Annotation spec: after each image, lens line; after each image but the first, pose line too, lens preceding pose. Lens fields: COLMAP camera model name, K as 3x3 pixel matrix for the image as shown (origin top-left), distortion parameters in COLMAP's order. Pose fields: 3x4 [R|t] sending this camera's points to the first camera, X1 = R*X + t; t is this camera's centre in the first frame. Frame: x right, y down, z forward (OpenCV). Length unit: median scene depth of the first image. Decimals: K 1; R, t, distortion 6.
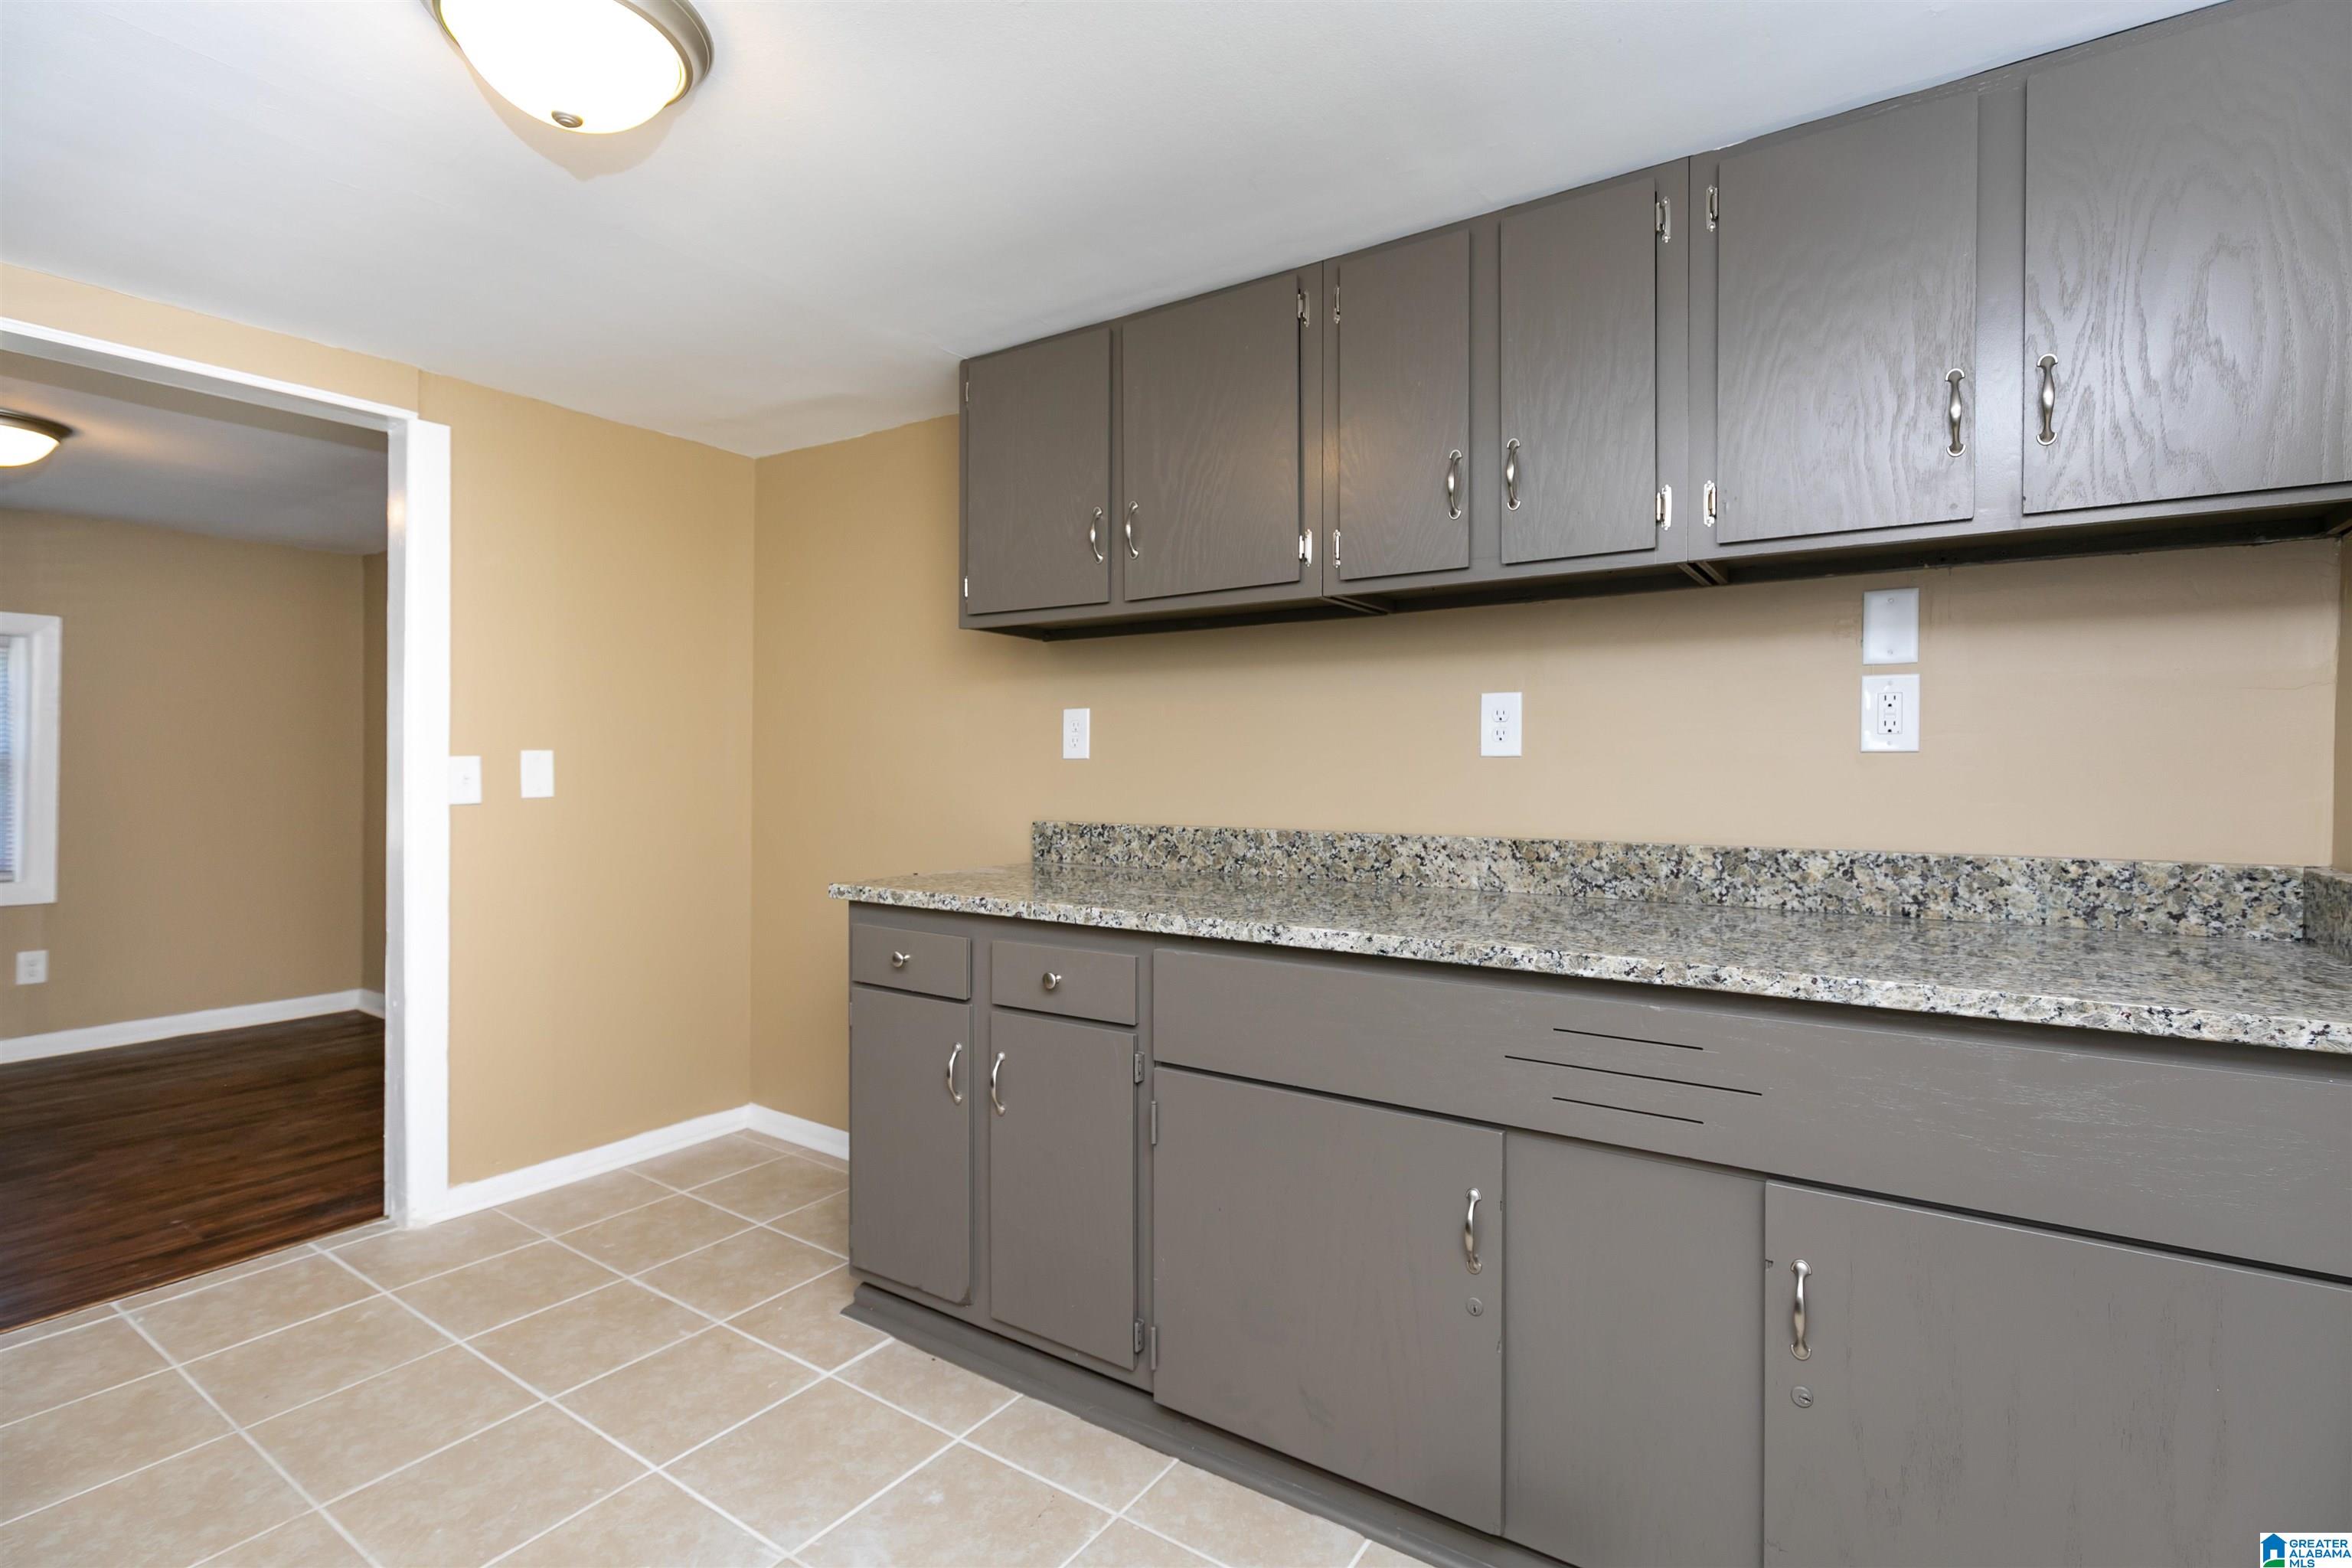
lens RADIAL K [[1085.1, 0, 1170.3], [0, 1085.1, 771.5], [0, 0, 1]] dist [0.011454, -0.000075]
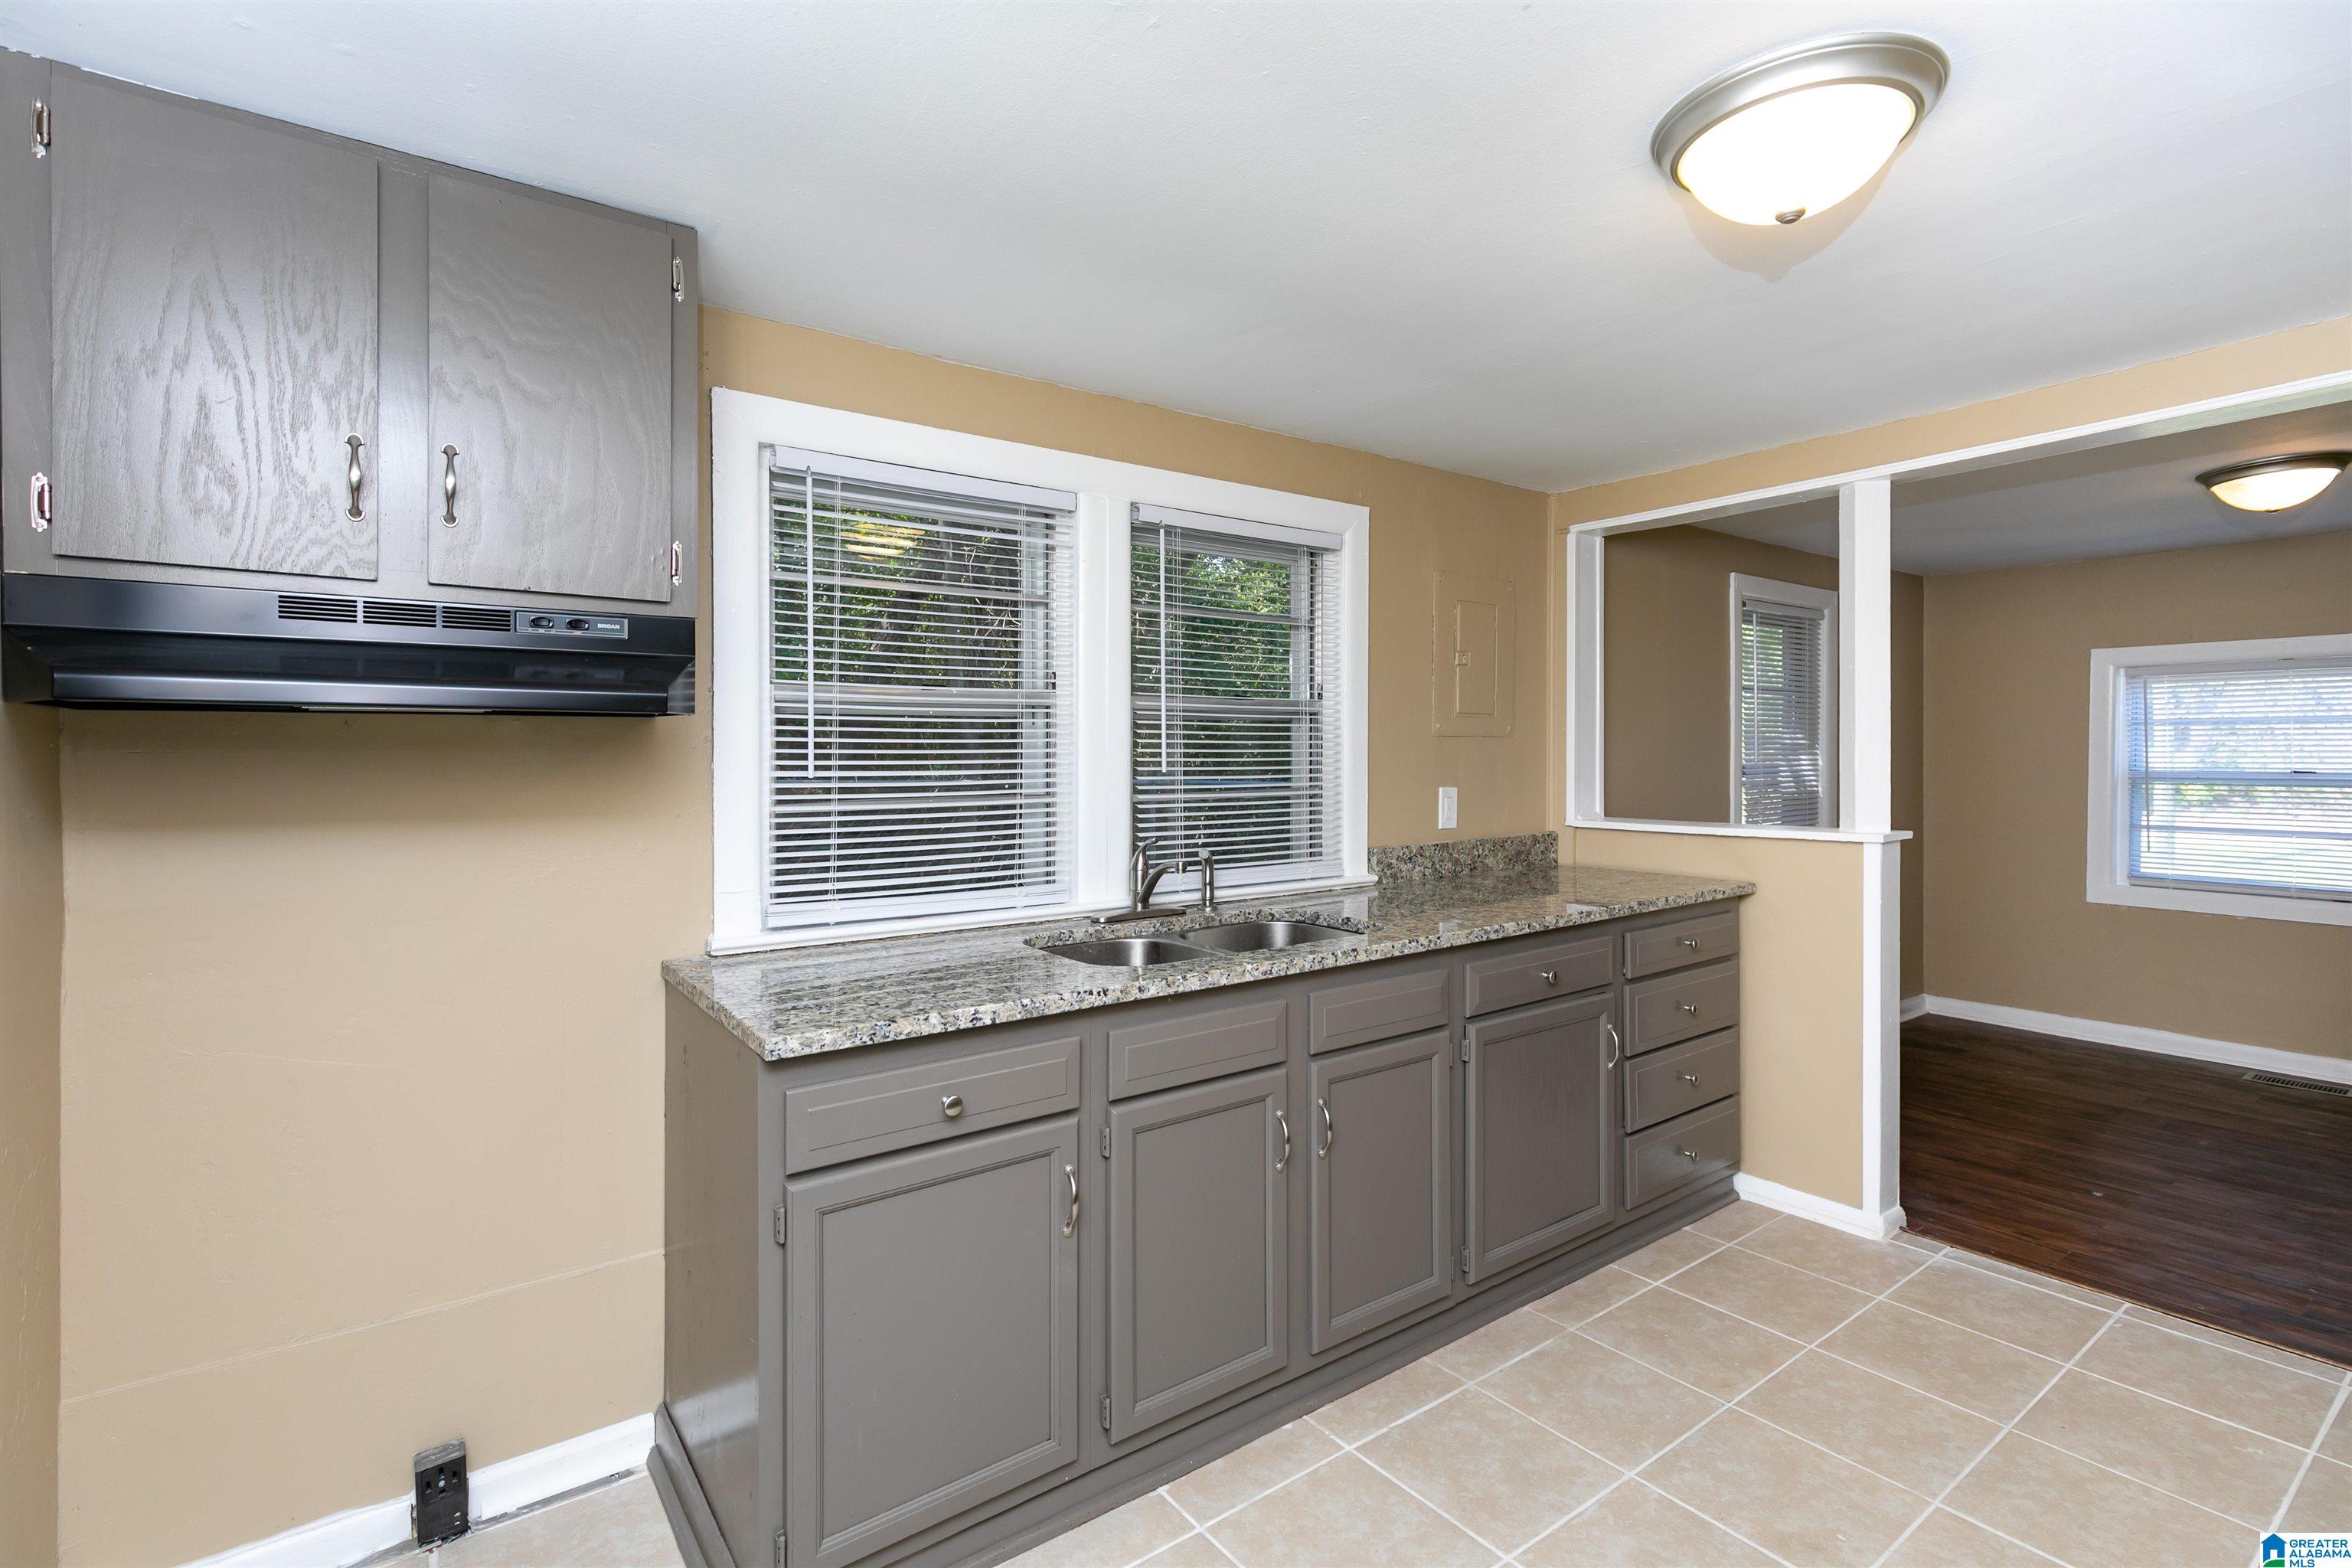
lens RADIAL K [[1085.1, 0, 1180.8], [0, 1085.1, 768.6], [0, 0, 1]] dist [0.011454, -0.000075]
pose [[-0.326918, 0.003271, -0.945047, 0.376507], [-0.004813, 0.999975, 0.005126, -0.046361], [0.945040, 0.006225, -0.326895, 0.486685]]
